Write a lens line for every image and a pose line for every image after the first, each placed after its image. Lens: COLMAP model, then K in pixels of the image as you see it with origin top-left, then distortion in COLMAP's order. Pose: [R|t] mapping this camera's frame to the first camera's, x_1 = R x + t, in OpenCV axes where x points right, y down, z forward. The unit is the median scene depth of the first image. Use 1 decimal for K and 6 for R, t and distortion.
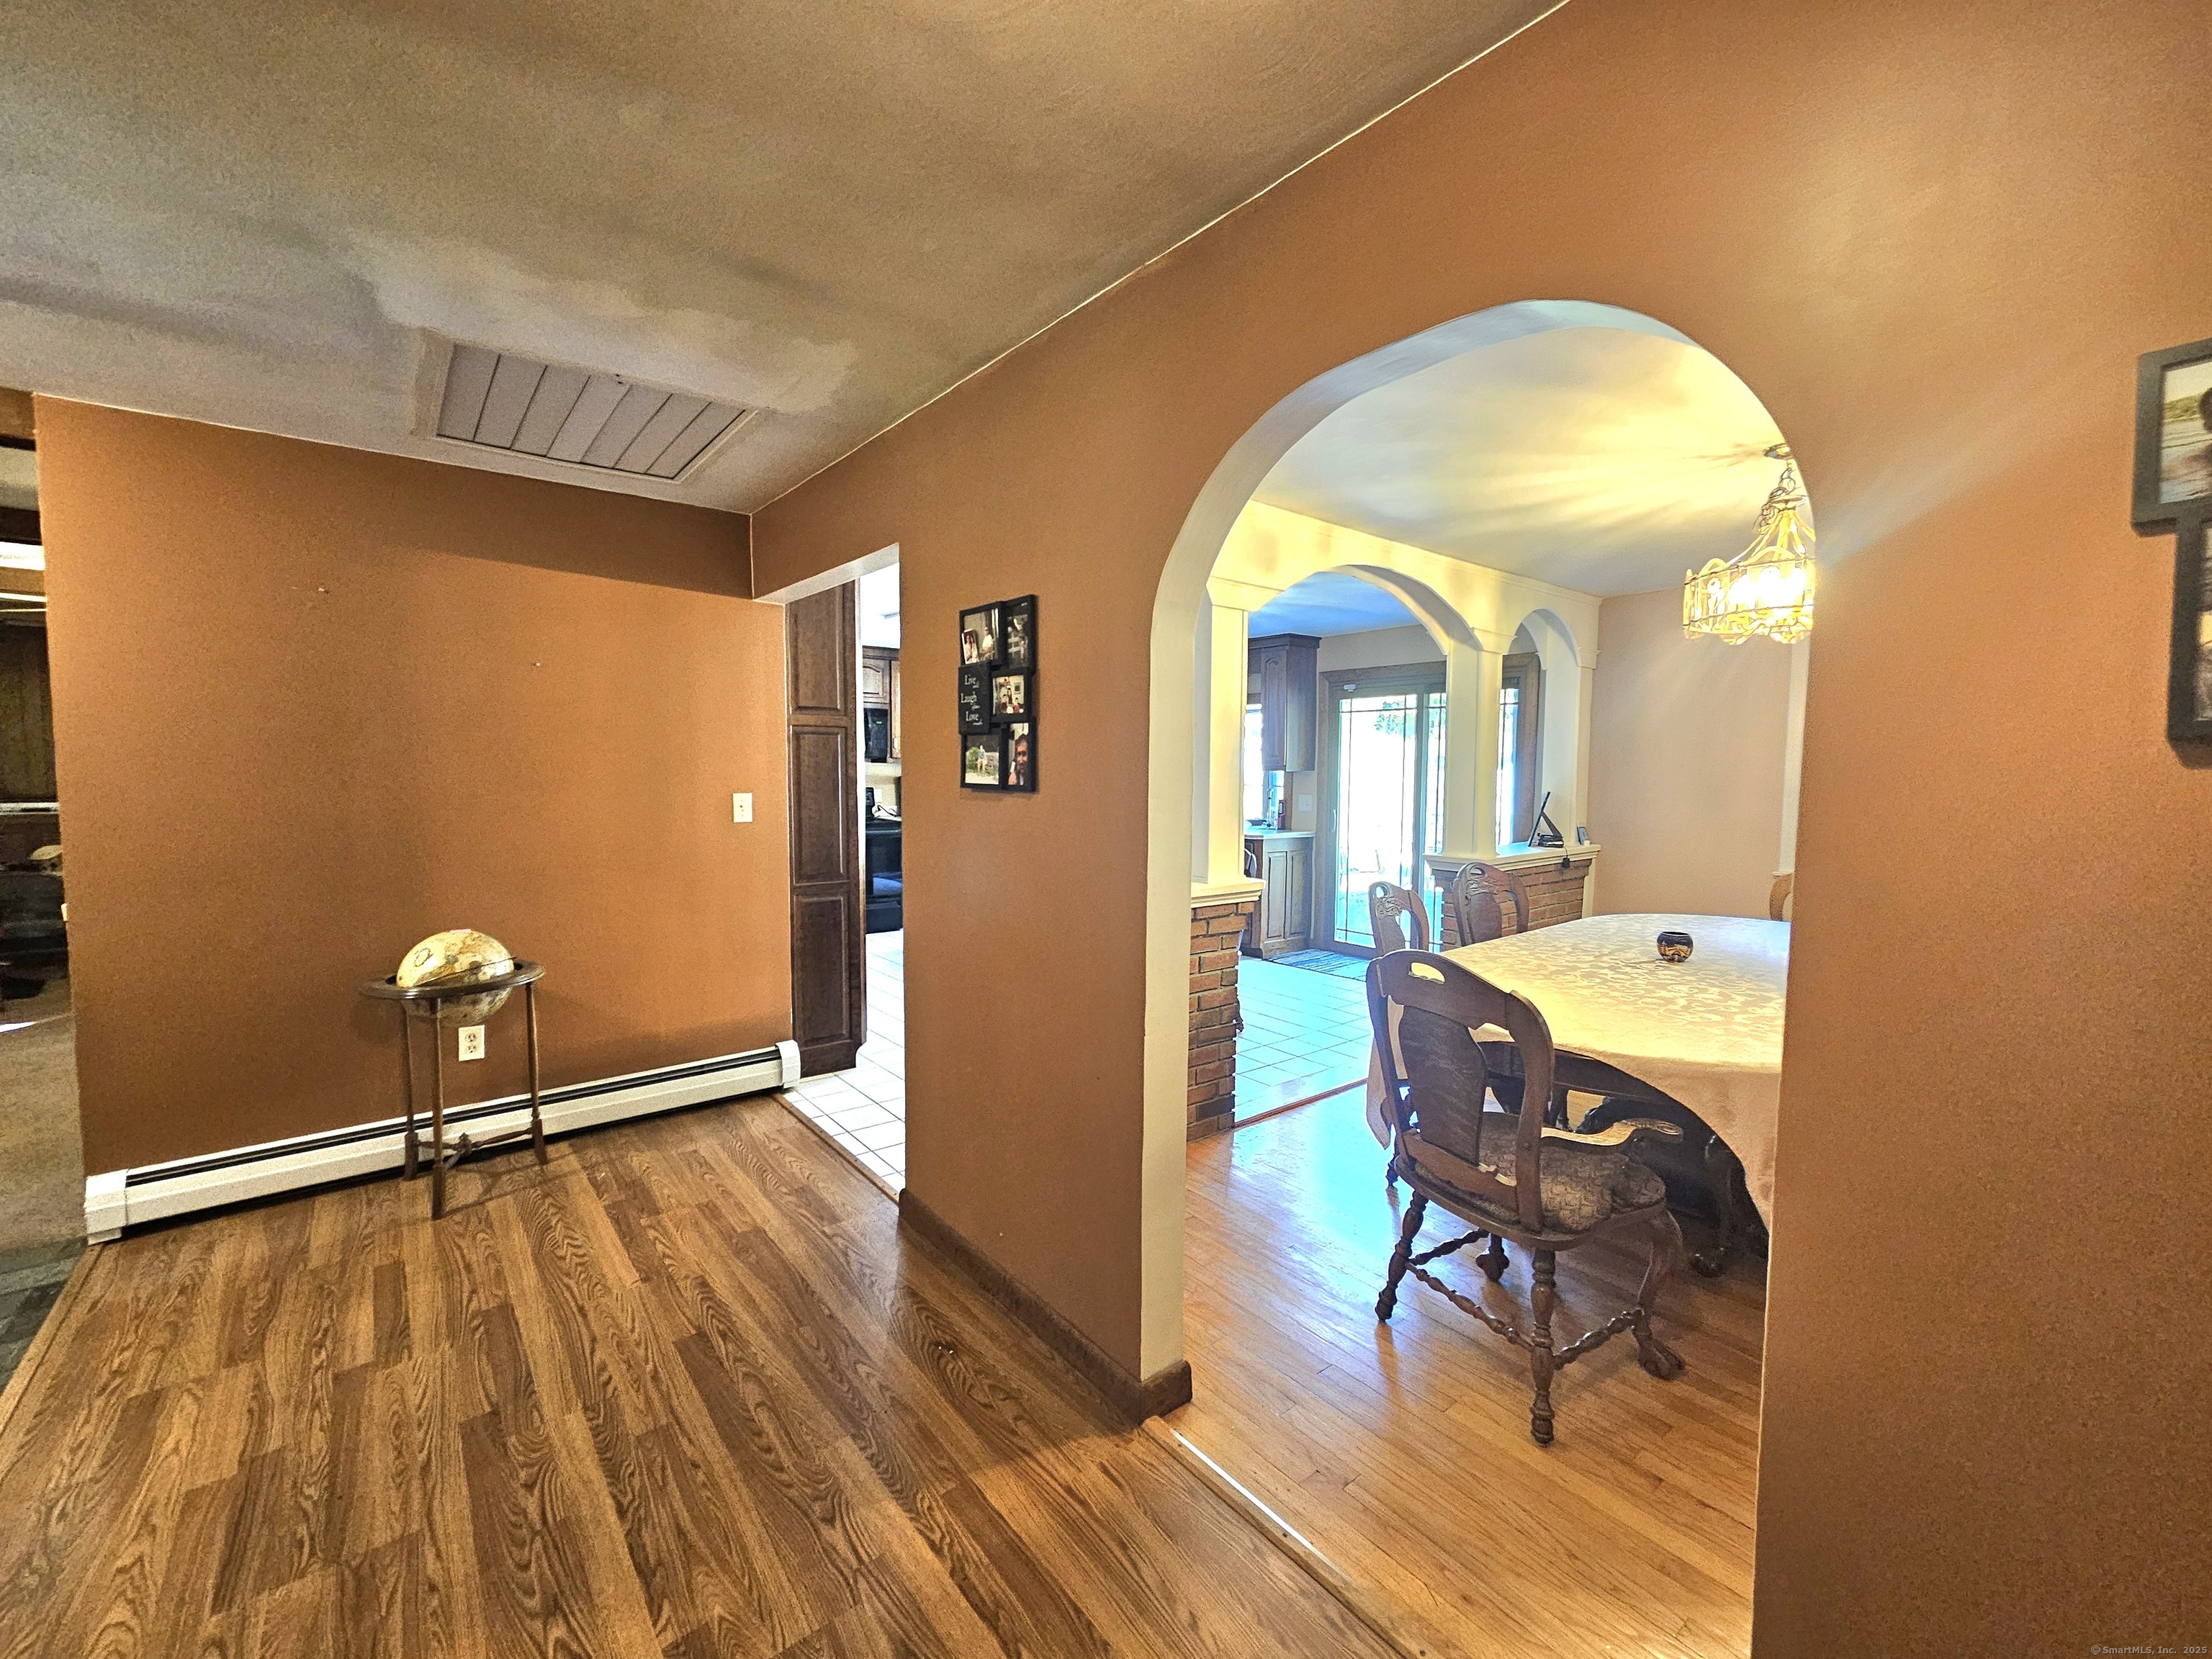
lens RADIAL K [[910.0, 0, 1107.6], [0, 910.0, 827.7], [0, 0, 1]] dist [0.000346, 0.000708]
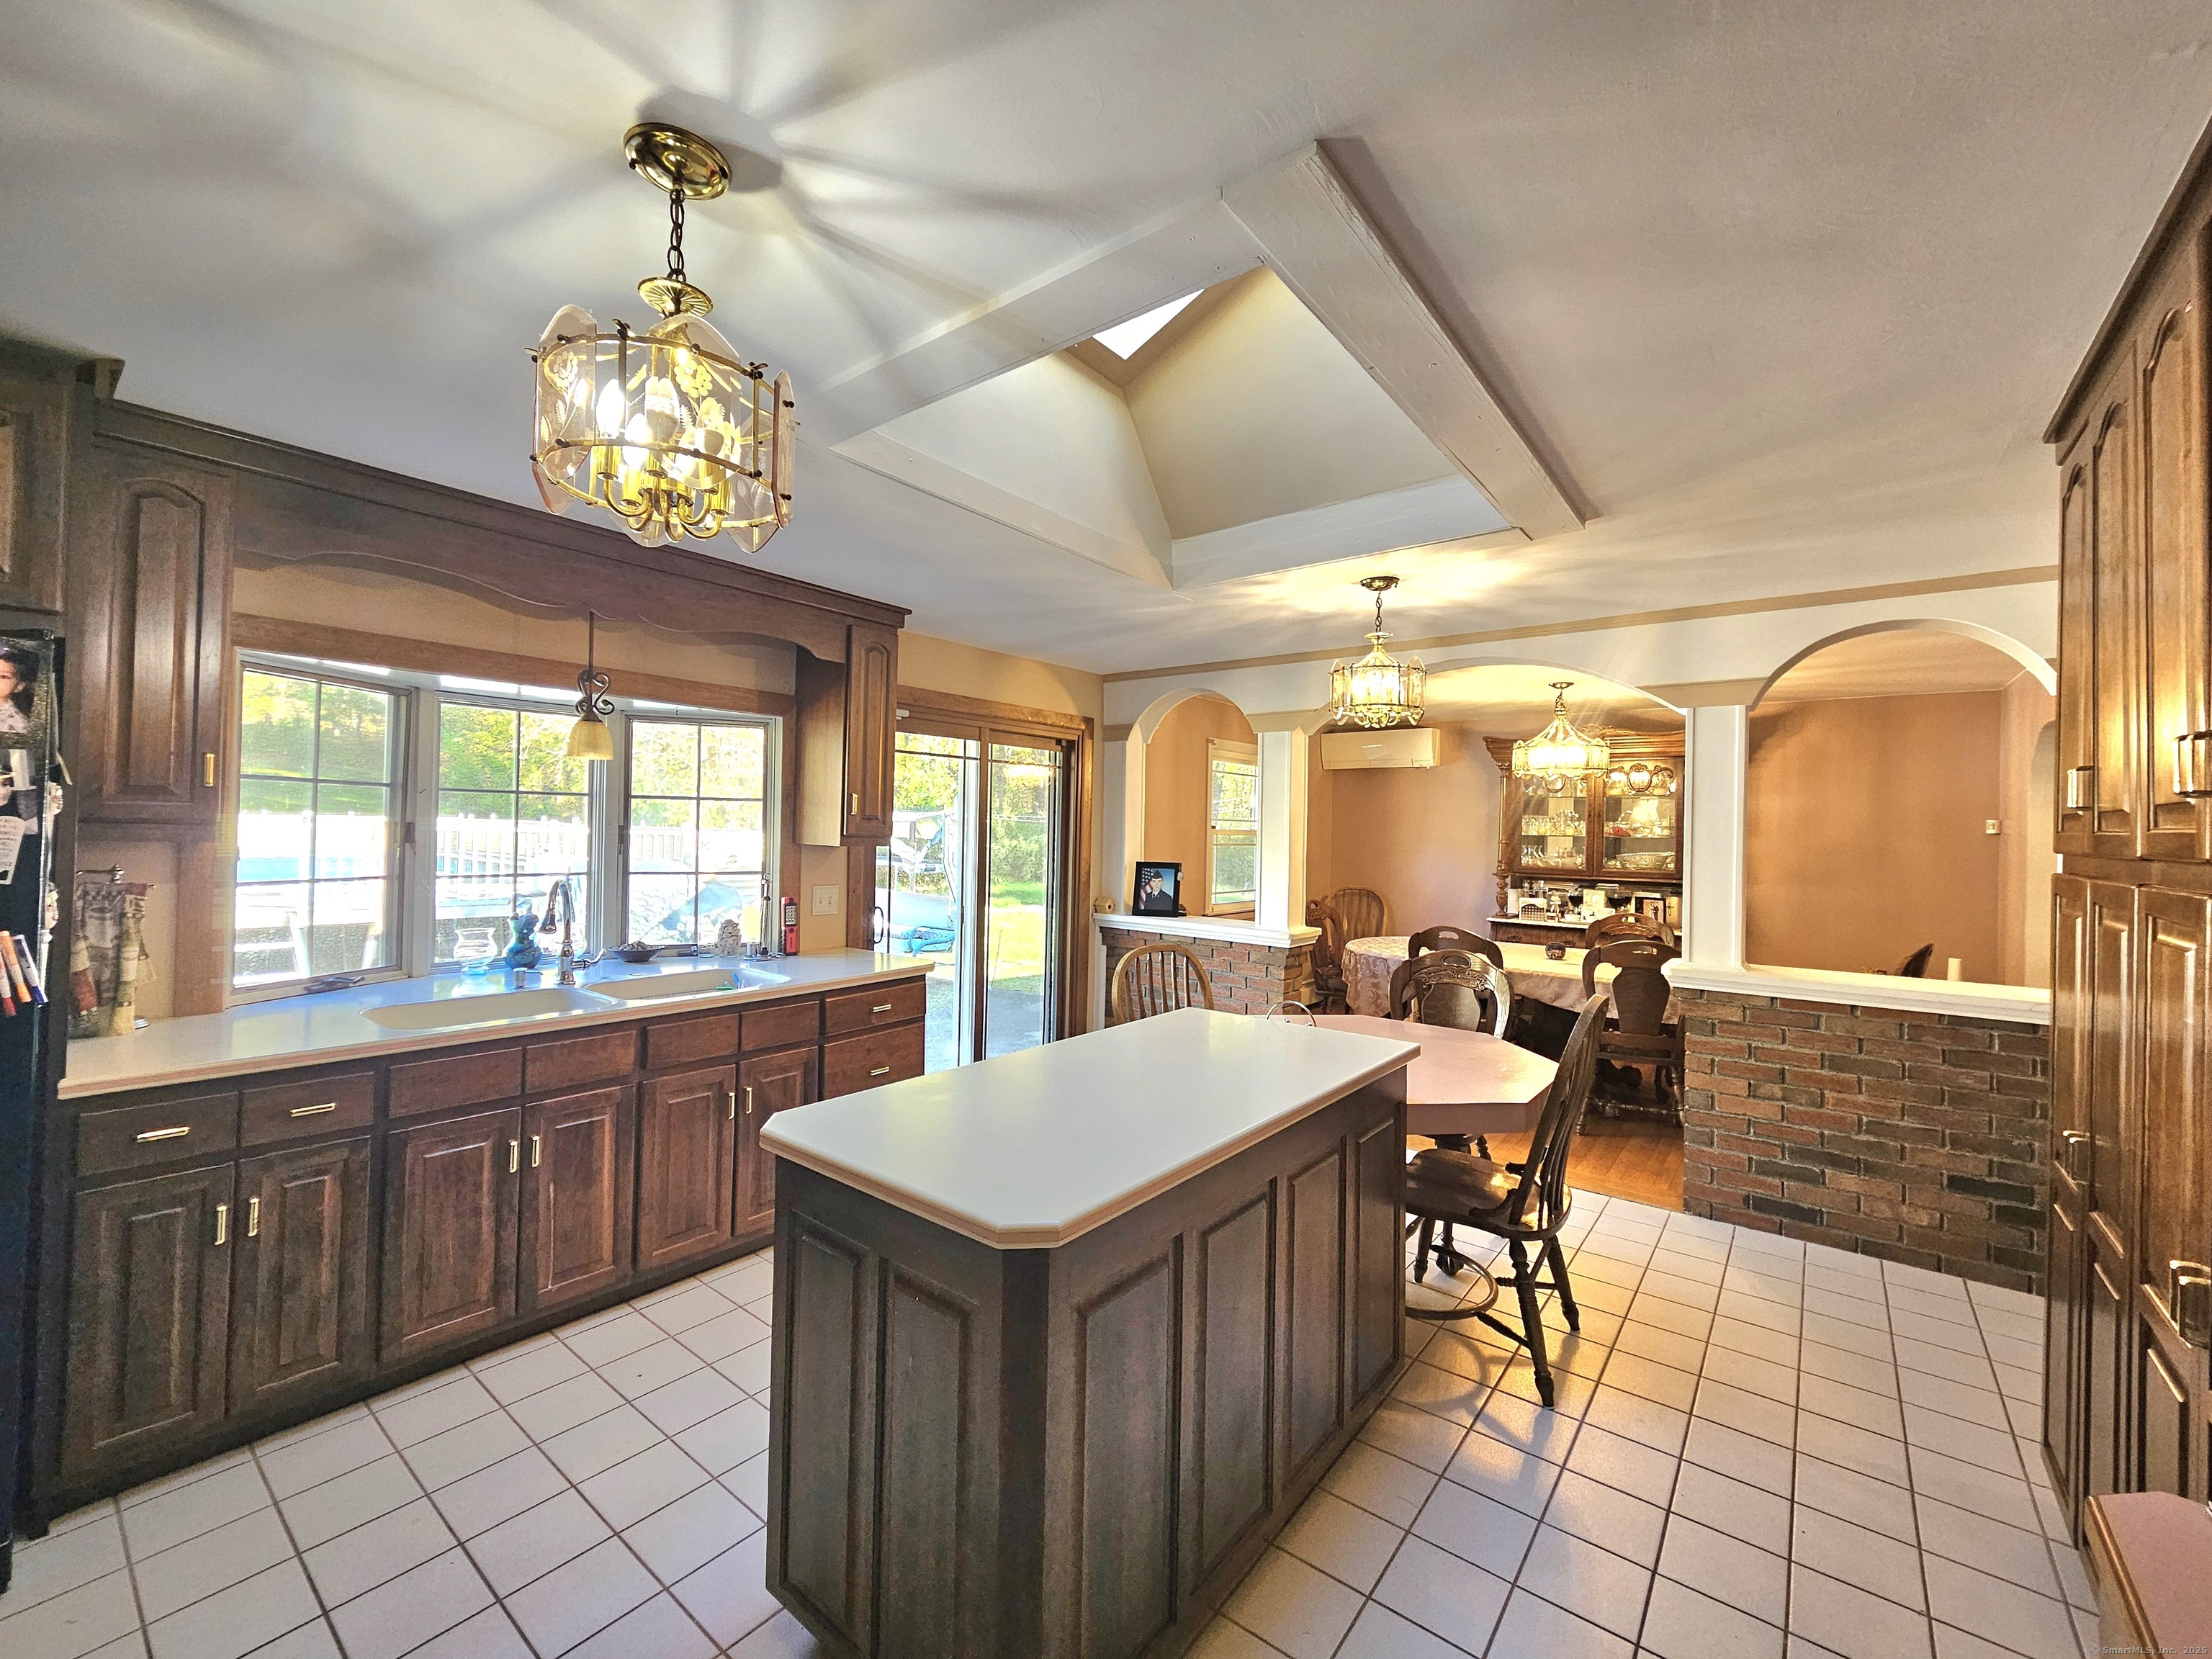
lens RADIAL K [[910.0, 0, 1107.6], [0, 910.0, 827.7], [0, 0, 1]] dist [0.000346, 0.000708]
pose [[-0.219914, -0.010850, 0.975459, -1.169942], [0.044259, 0.998798, 0.021088, -0.239517], [-0.974515, 0.047810, -0.219169, 2.971458]]
